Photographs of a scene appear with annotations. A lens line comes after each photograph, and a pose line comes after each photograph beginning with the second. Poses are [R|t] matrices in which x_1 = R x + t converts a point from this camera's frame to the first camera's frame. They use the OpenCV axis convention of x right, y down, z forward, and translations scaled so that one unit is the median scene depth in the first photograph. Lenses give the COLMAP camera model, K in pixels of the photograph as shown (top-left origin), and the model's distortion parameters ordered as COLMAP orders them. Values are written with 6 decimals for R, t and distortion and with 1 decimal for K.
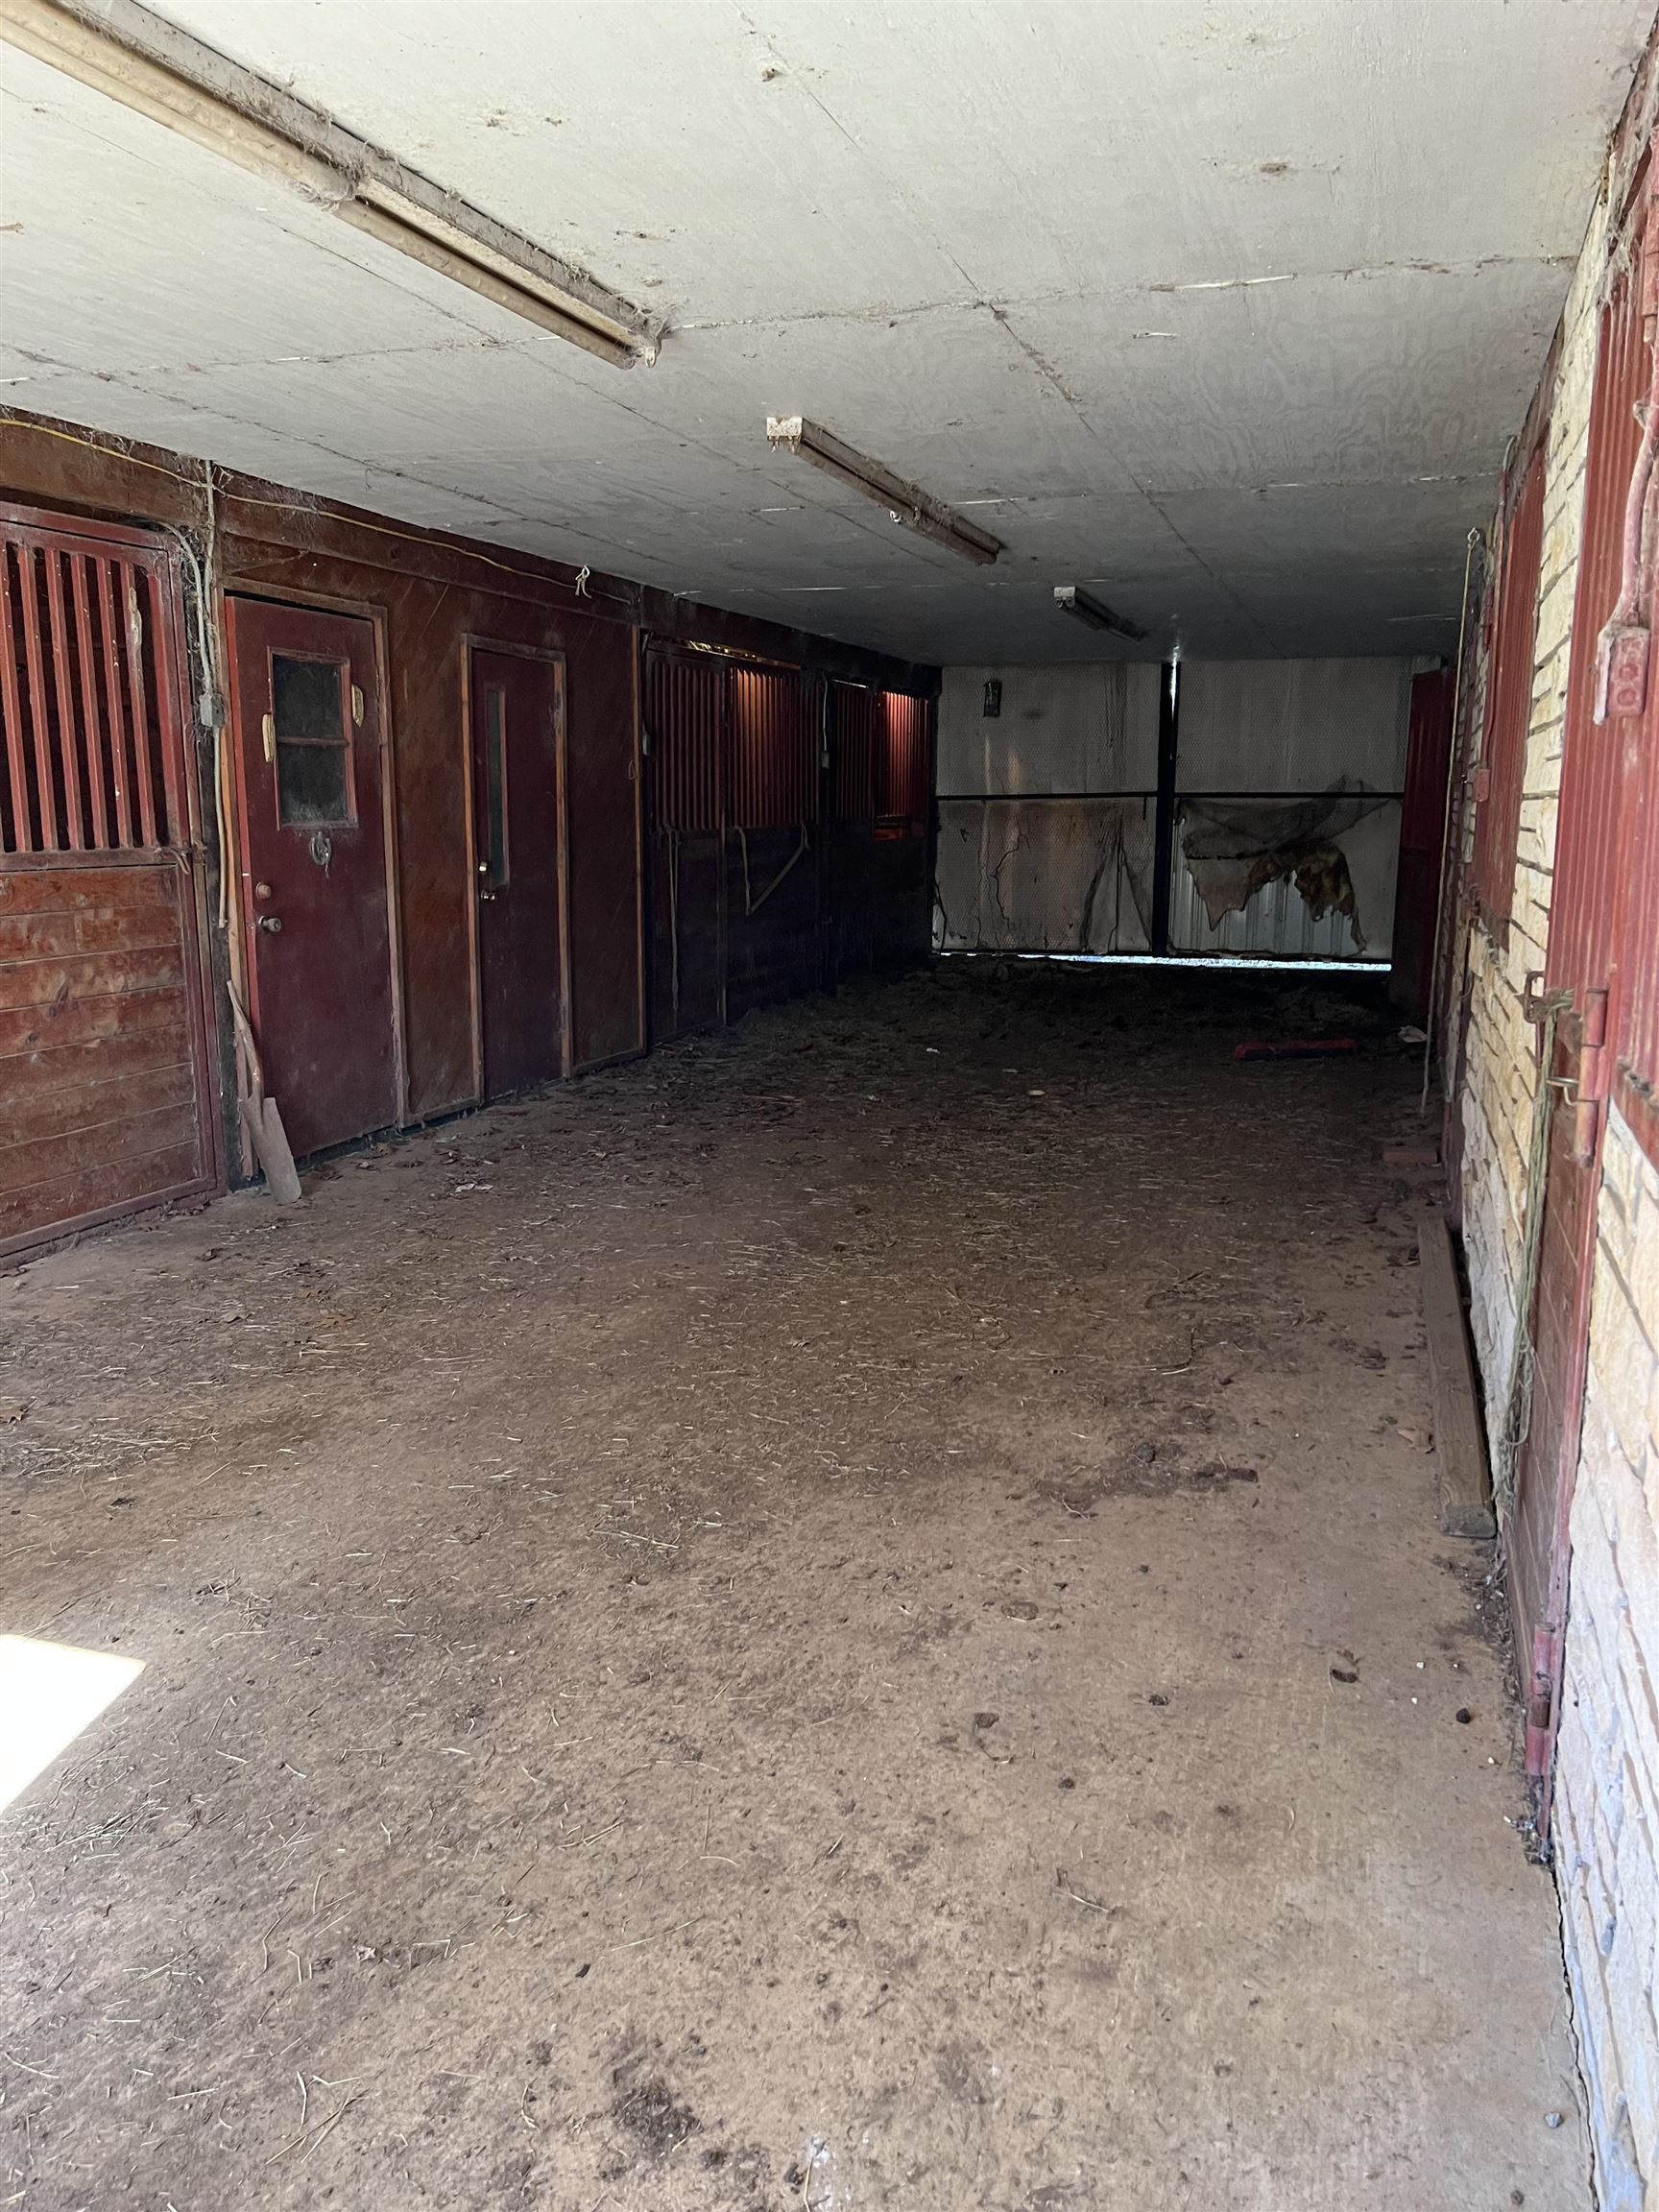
lens RADIAL K [[1660.9, 0, 828.7], [0, 1660.9, 1102.4], [0, 0, 1]] dist [0.031619, -0.006254]
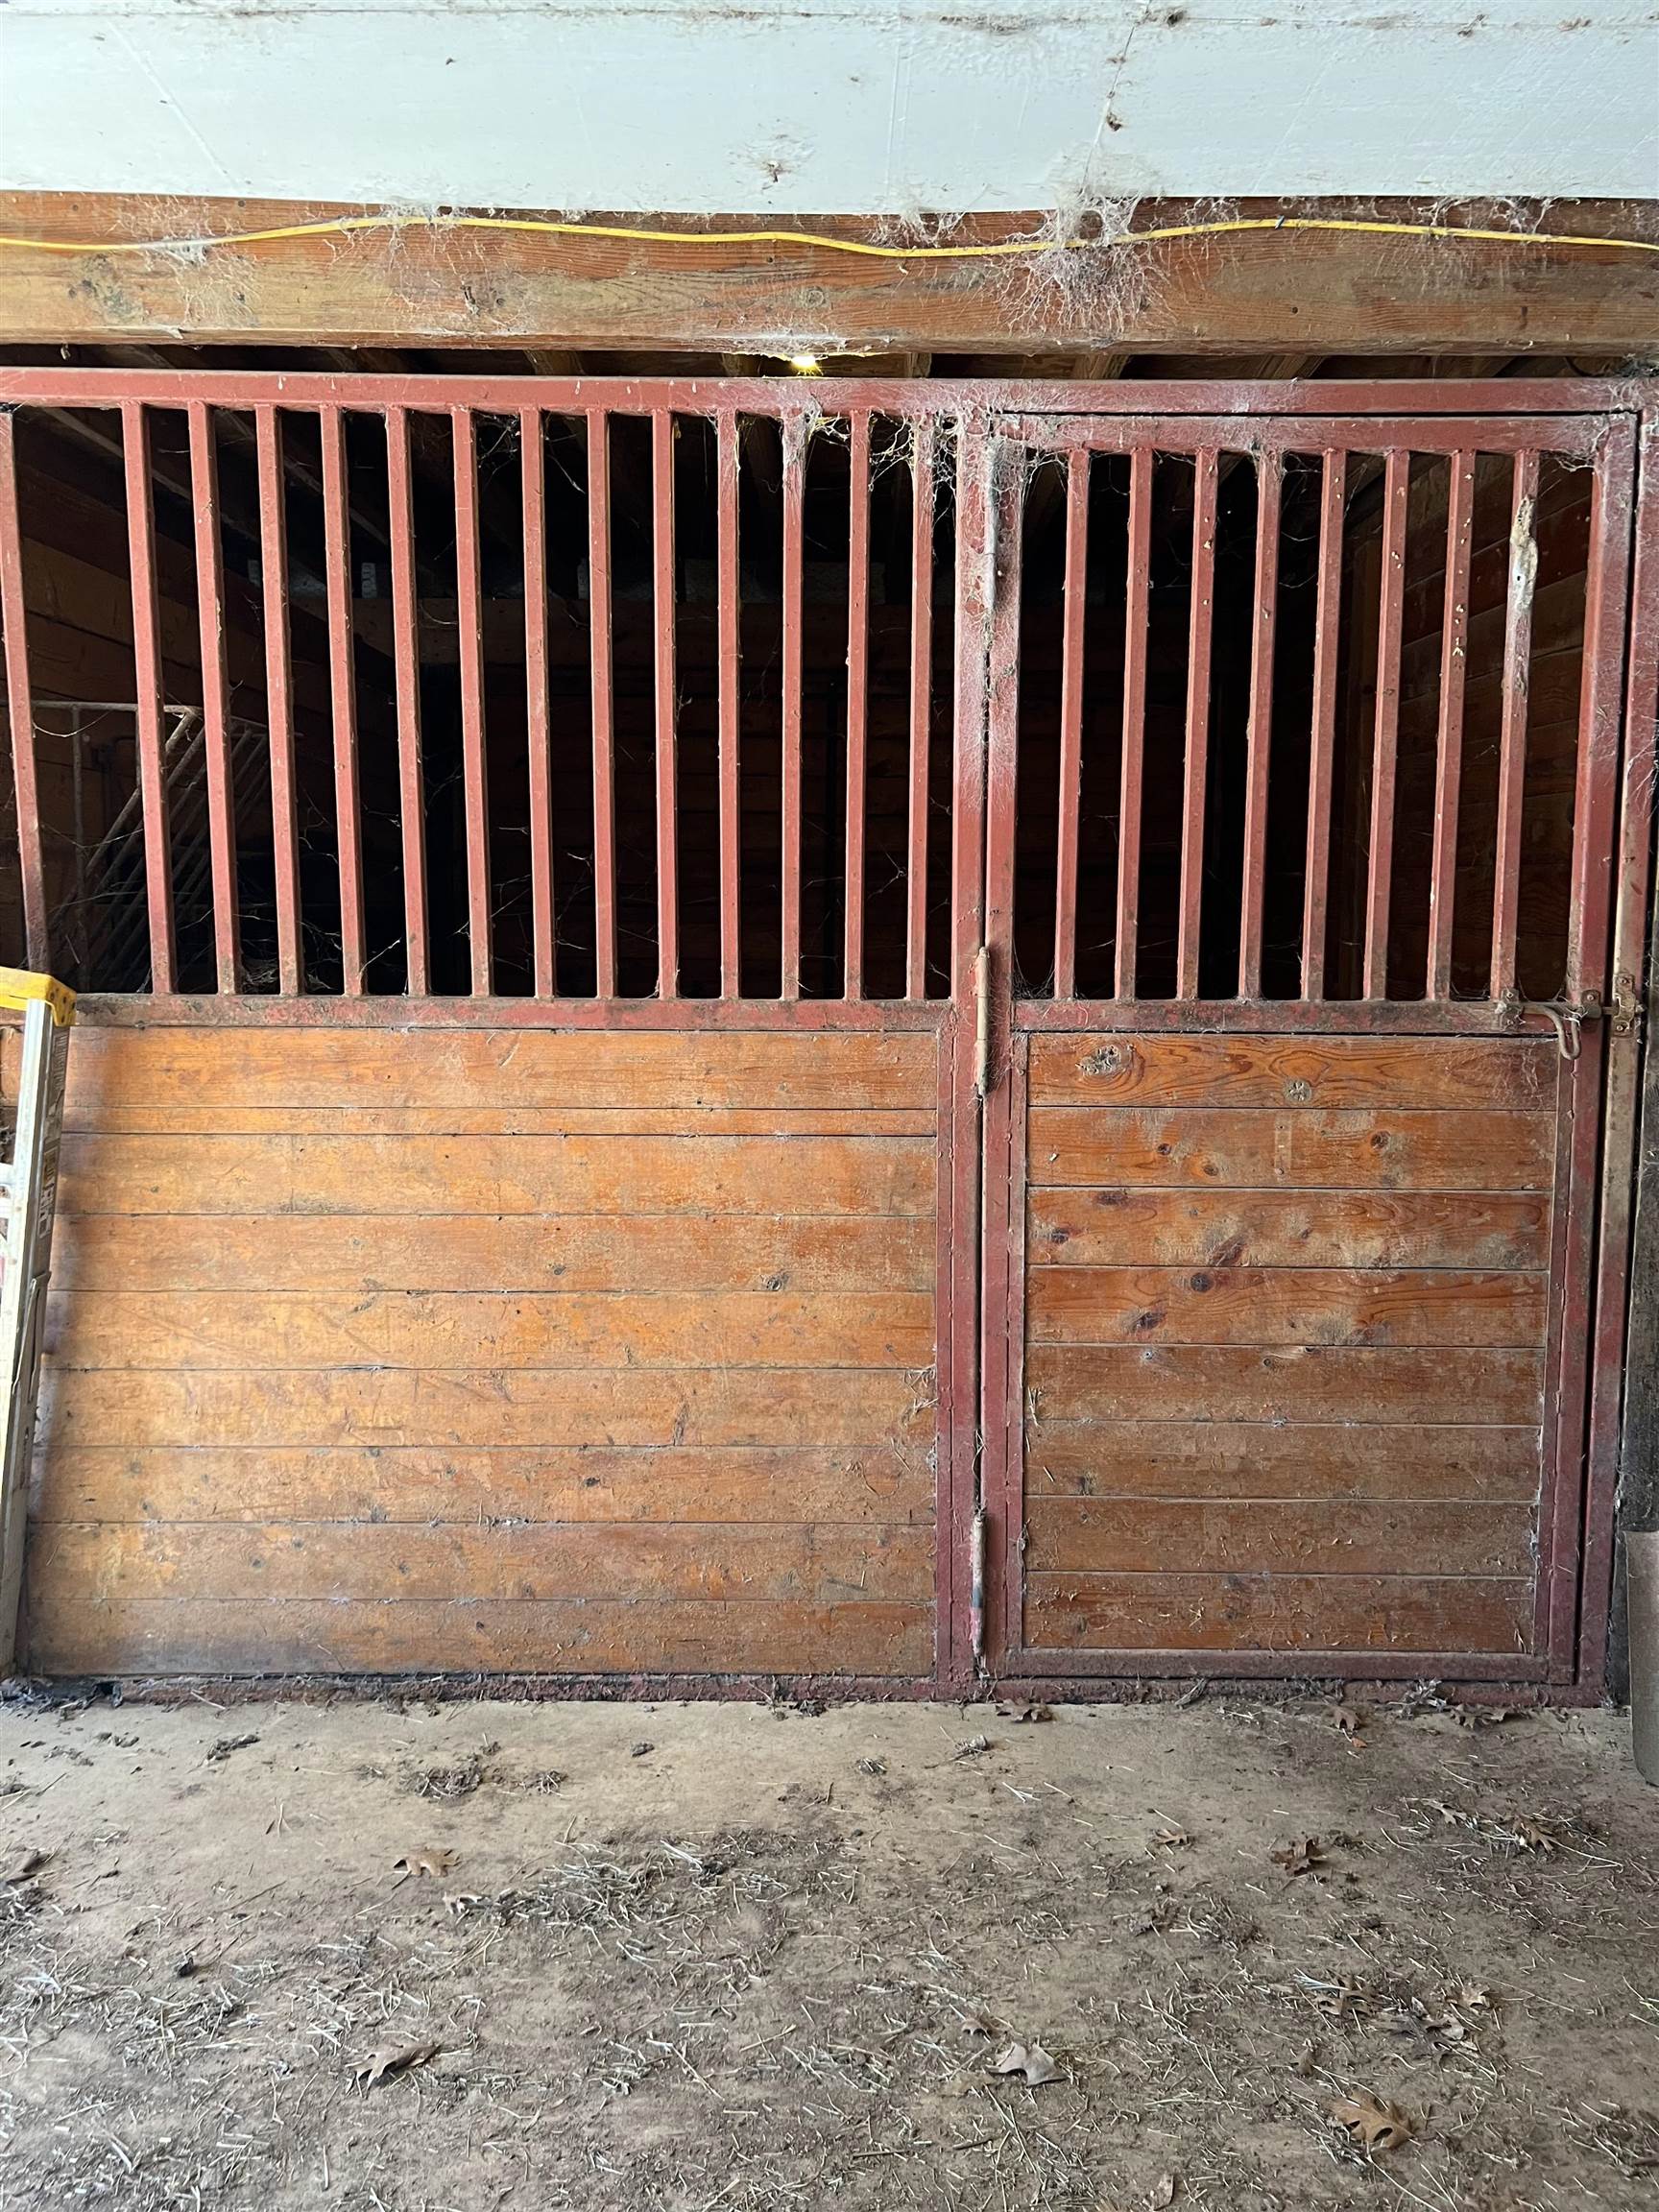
lens RADIAL K [[1660.9, 0, 830.2], [0, 1660.9, 1101.6], [0, 0, 1]] dist [0.031619, -0.006254]
pose [[0.338960, 0.094863, -0.936006, 0.008575], [-0.182859, 0.982573, 0.033363, -0.108527], [0.922859, 0.159848, 0.350400, 0.676674]]
